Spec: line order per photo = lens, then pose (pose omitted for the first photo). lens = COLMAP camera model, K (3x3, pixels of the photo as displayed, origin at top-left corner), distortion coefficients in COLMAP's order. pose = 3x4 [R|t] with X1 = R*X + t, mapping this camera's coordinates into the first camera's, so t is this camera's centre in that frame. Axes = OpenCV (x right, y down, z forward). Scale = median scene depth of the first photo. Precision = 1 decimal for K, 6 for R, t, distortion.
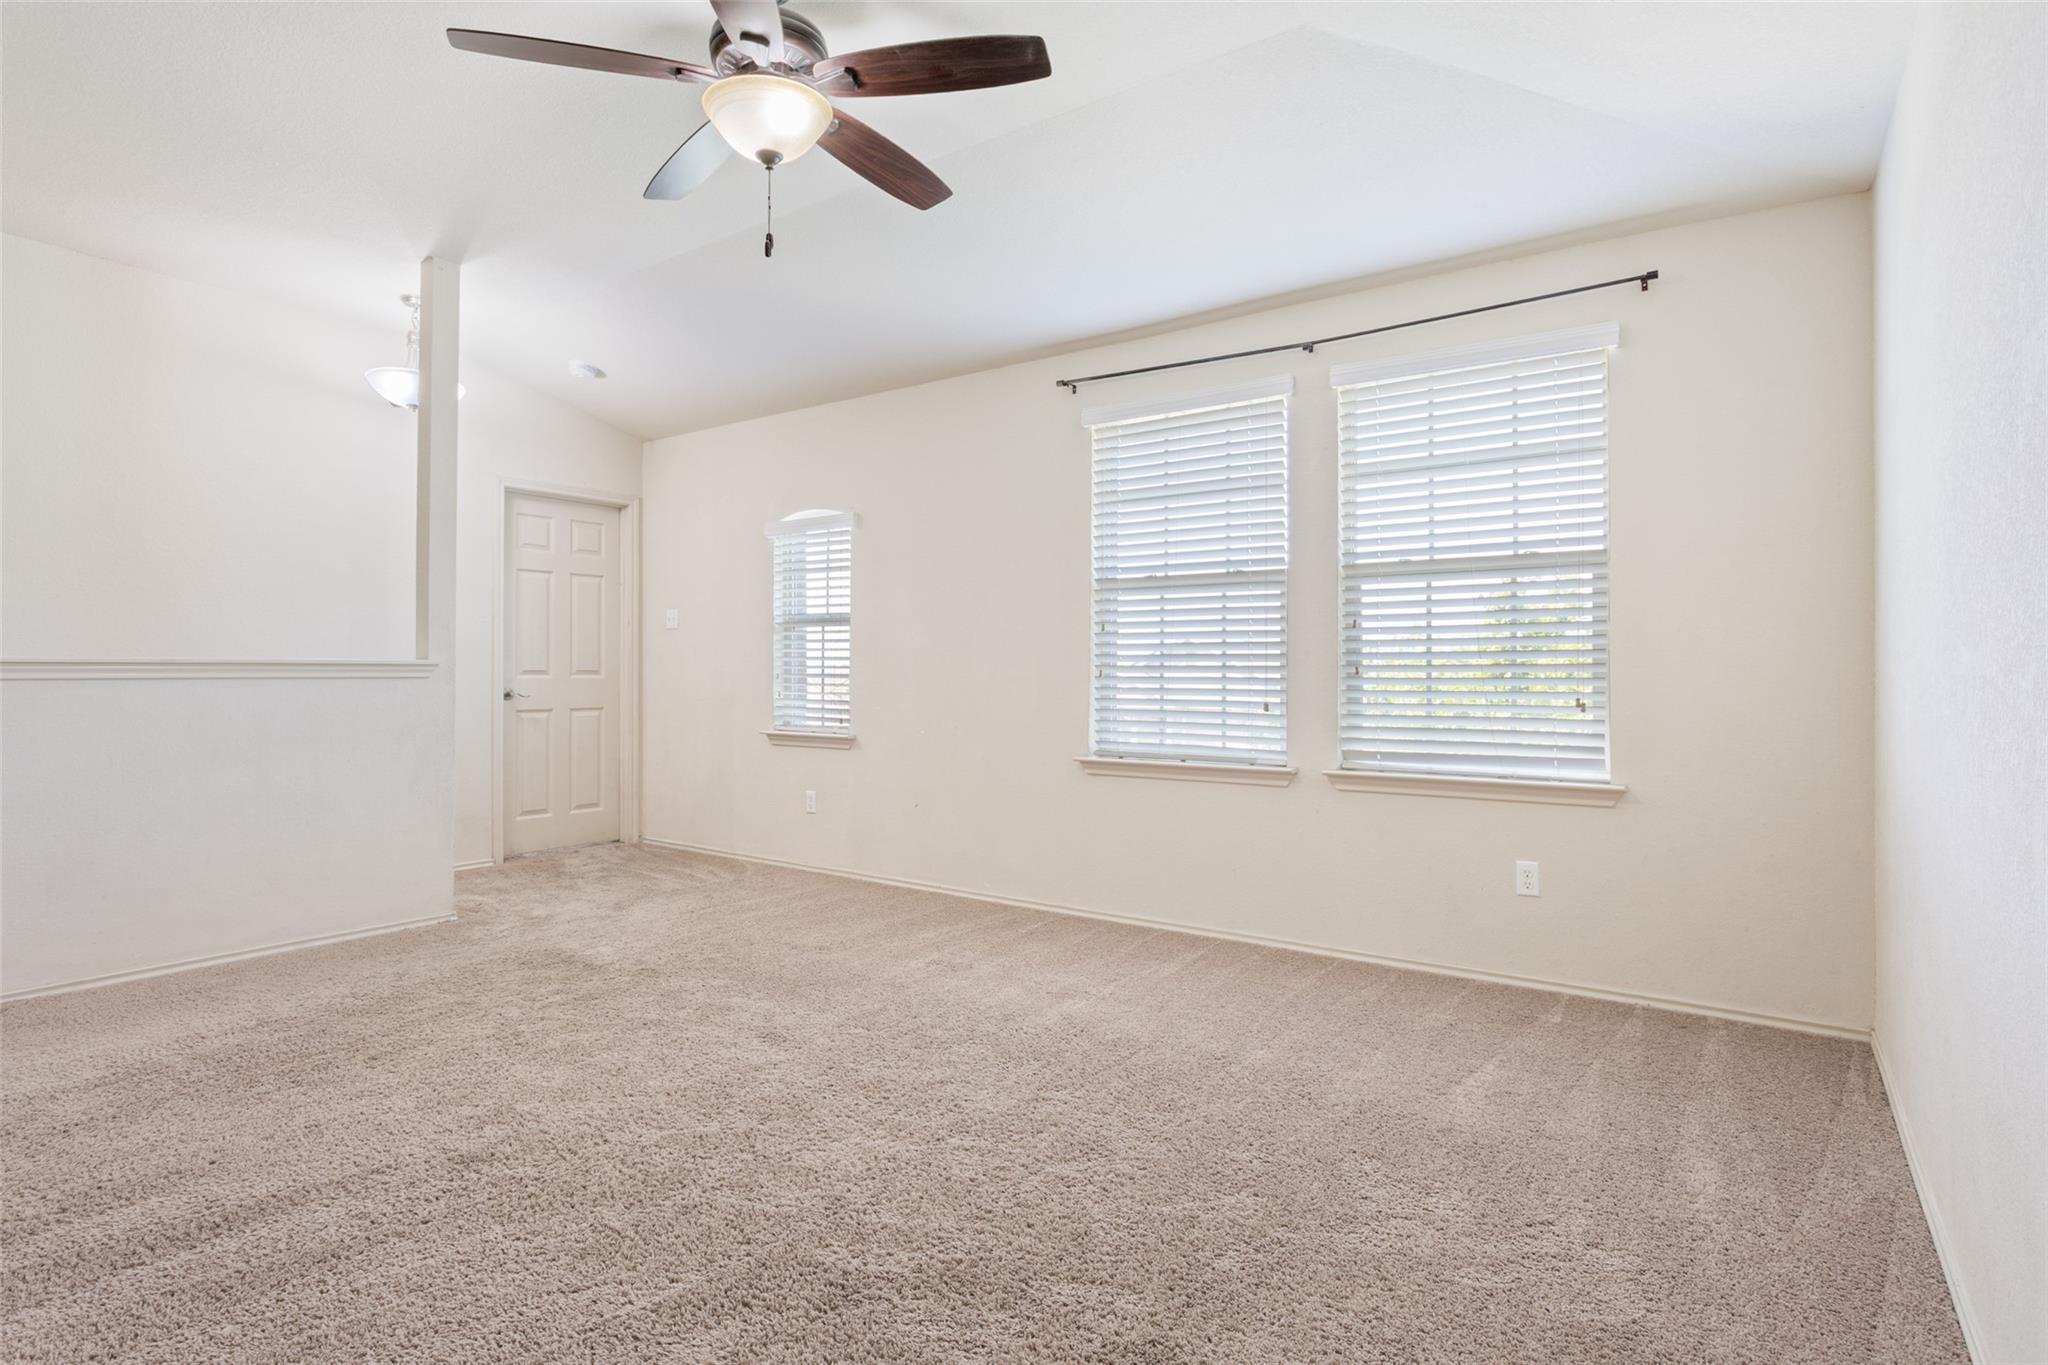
lens RADIAL K [[1032.4, 0, 1030.8], [0, 1032.4, 677.8], [0, 0, 1]] dist [0.003307, 0.001565]
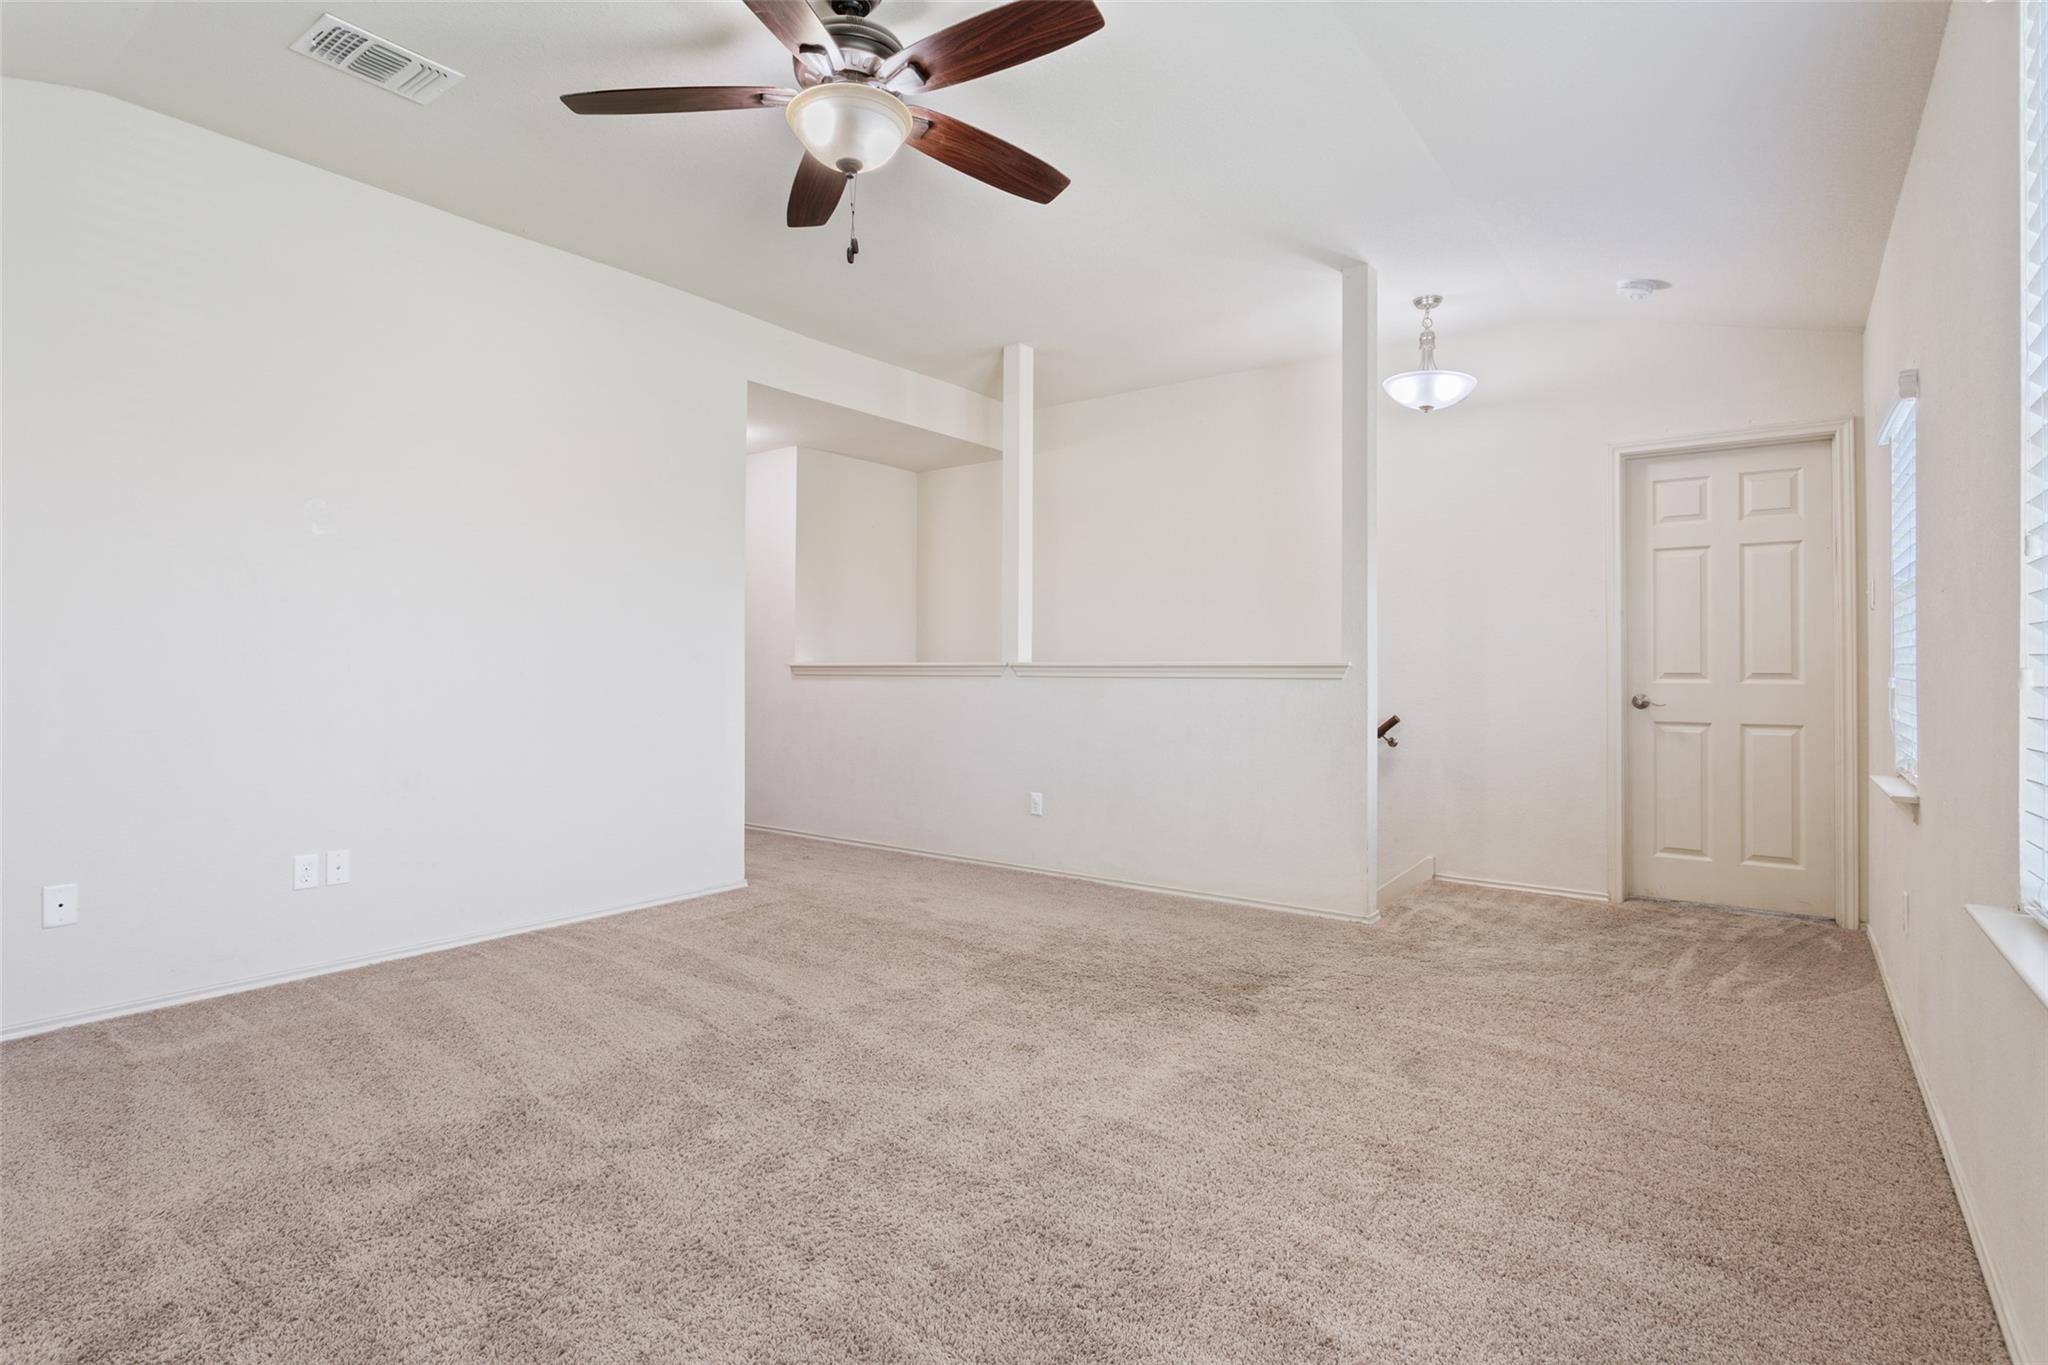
lens RADIAL K [[1032.4, 0, 1029.3], [0, 1032.4, 669.7], [0, 0, 1]] dist [0.003307, 0.001565]
pose [[-0.004226, -0.006664, -0.999969, 0.323472], [-0.008189, 0.999944, -0.006630, -0.000434], [0.999958, 0.008161, -0.004280, 0.505025]]
